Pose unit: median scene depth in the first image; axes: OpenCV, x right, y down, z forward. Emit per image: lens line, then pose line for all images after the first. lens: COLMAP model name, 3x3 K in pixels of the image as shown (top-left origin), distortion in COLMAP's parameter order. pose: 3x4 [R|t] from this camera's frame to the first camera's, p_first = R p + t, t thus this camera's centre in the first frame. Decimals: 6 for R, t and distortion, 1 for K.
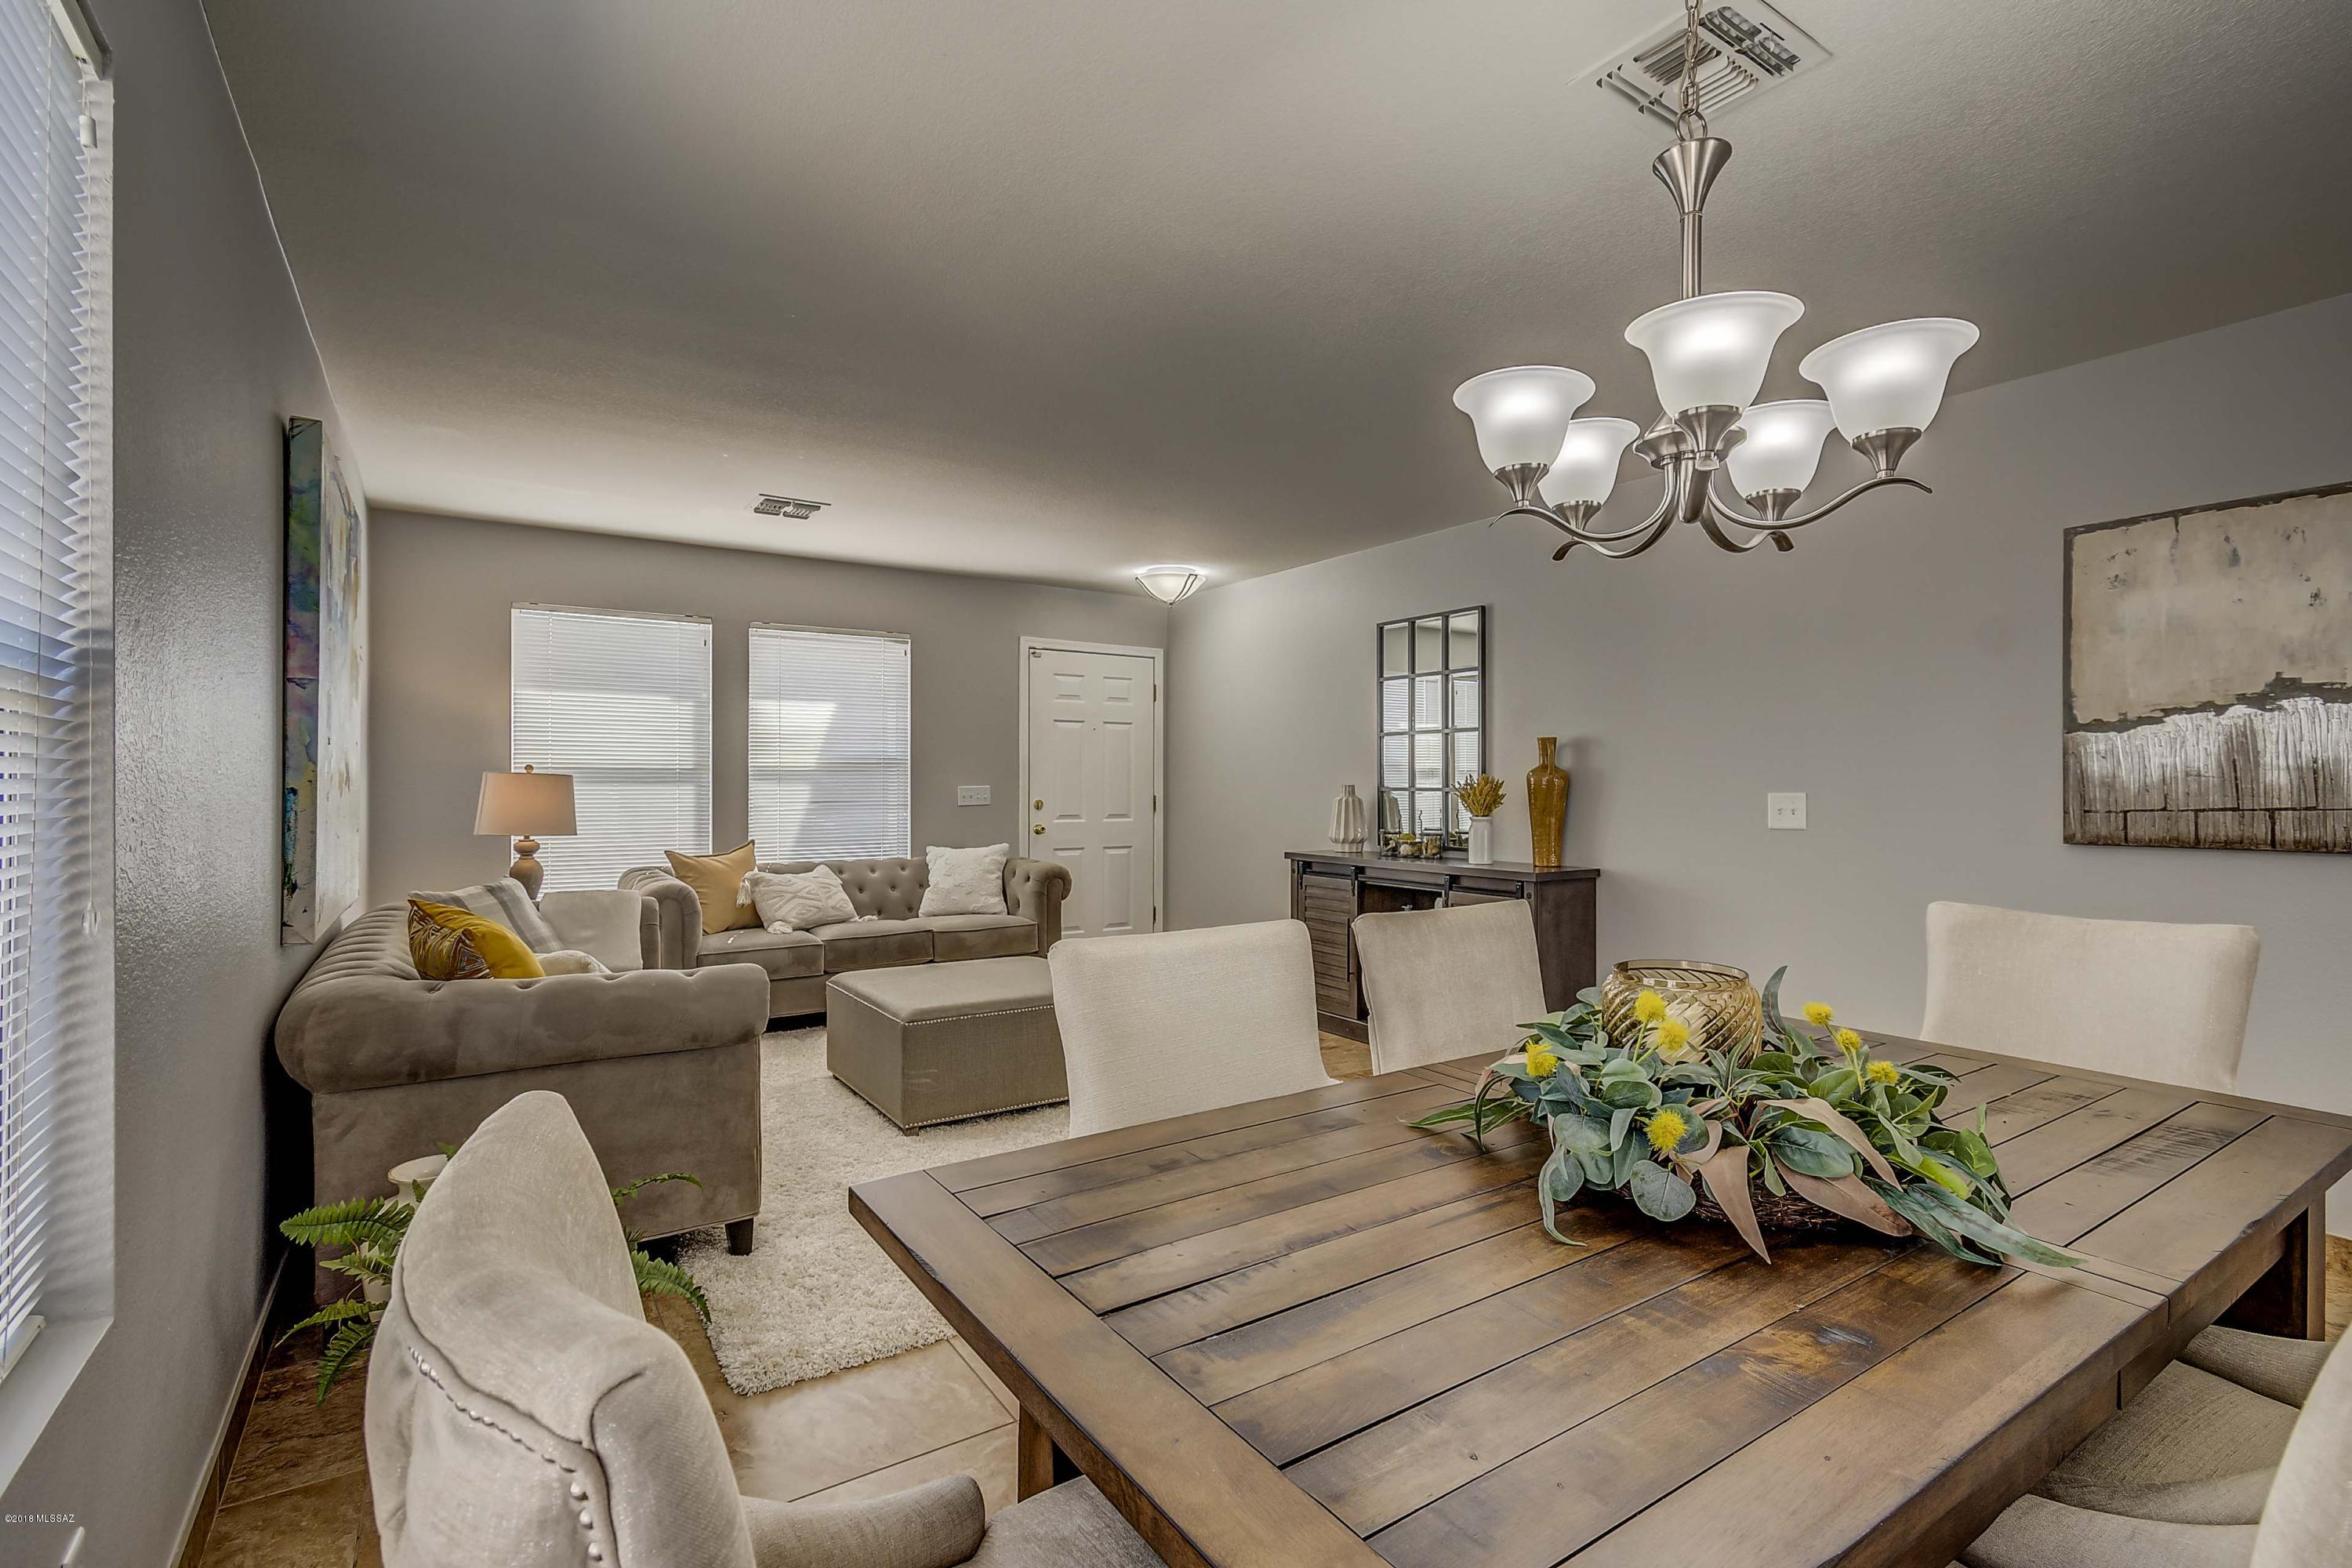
lens RADIAL K [[1087.9, 0, 1190.1], [0, 1087.9, 783.6], [0, 0, 1]] dist [0.001200, -0.000345]
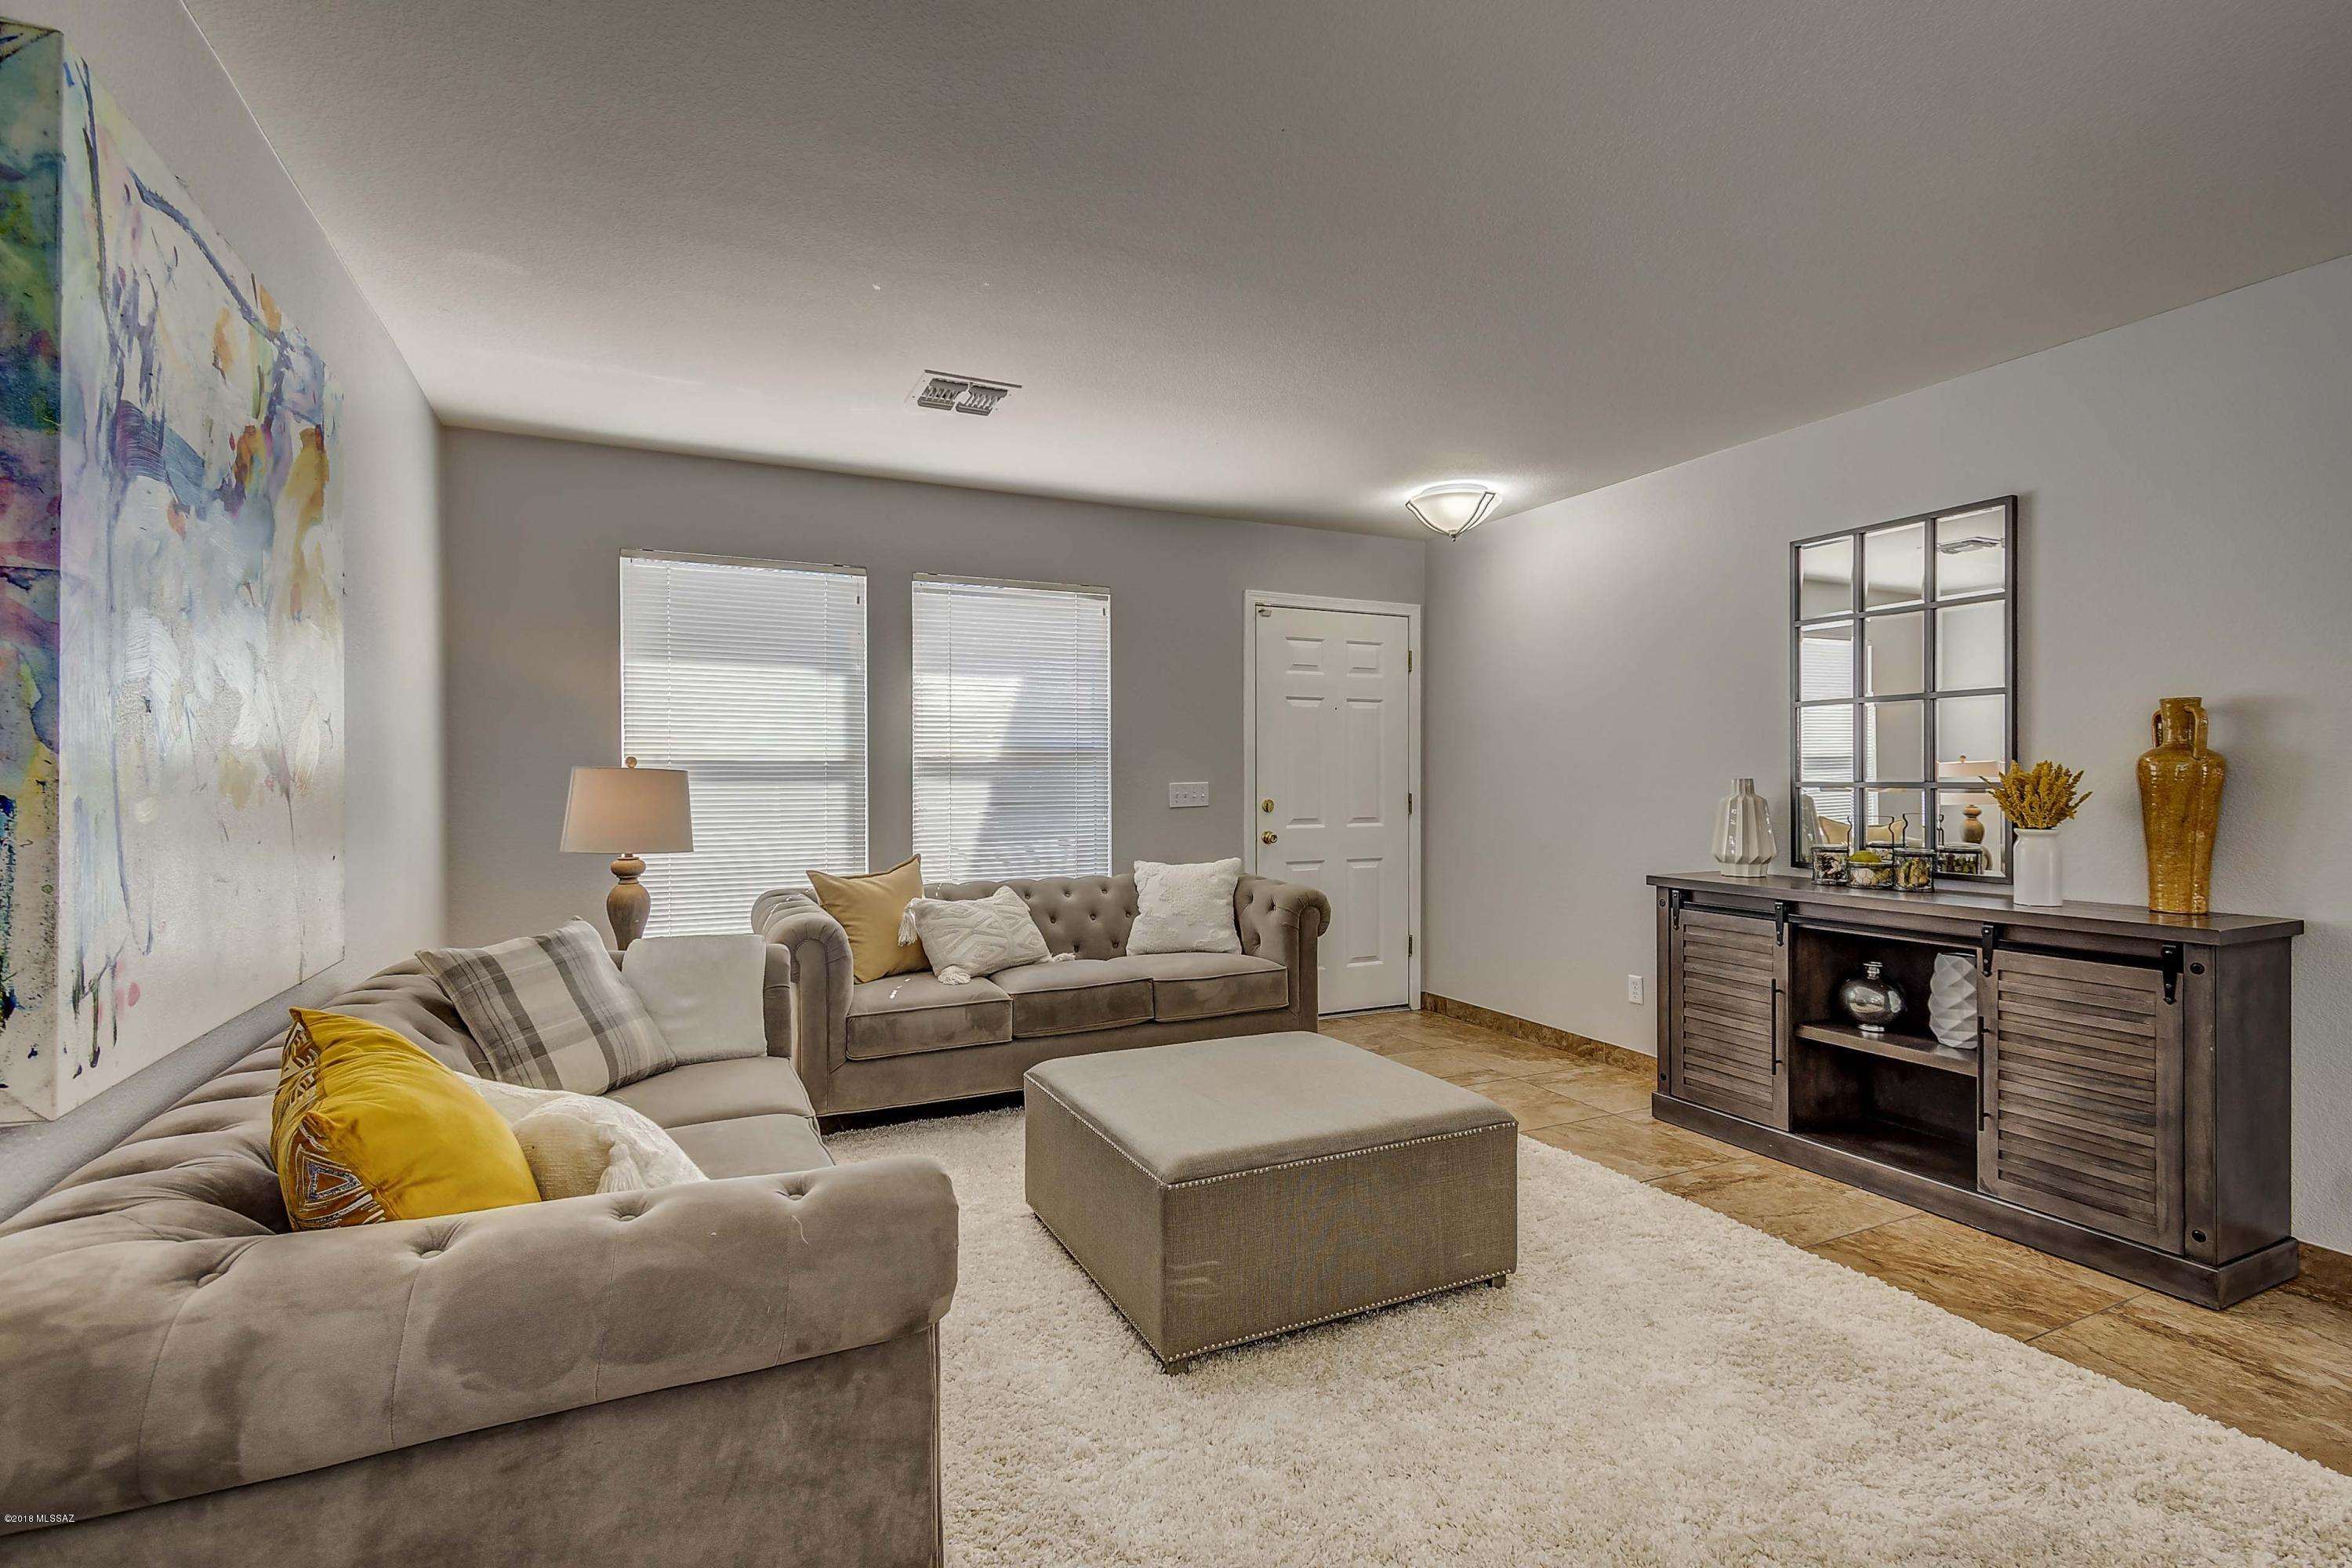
lens RADIAL K [[1087.9, 0, 1181.1], [0, 1087.9, 777.9], [0, 0, 1]] dist [0.001200, -0.000345]
pose [[0.989778, -0.004862, -0.142535, -0.116909], [0.004913, 0.999988, 0.000012, -0.001003], [0.142533, -0.000712, 0.989790, 0.287234]]
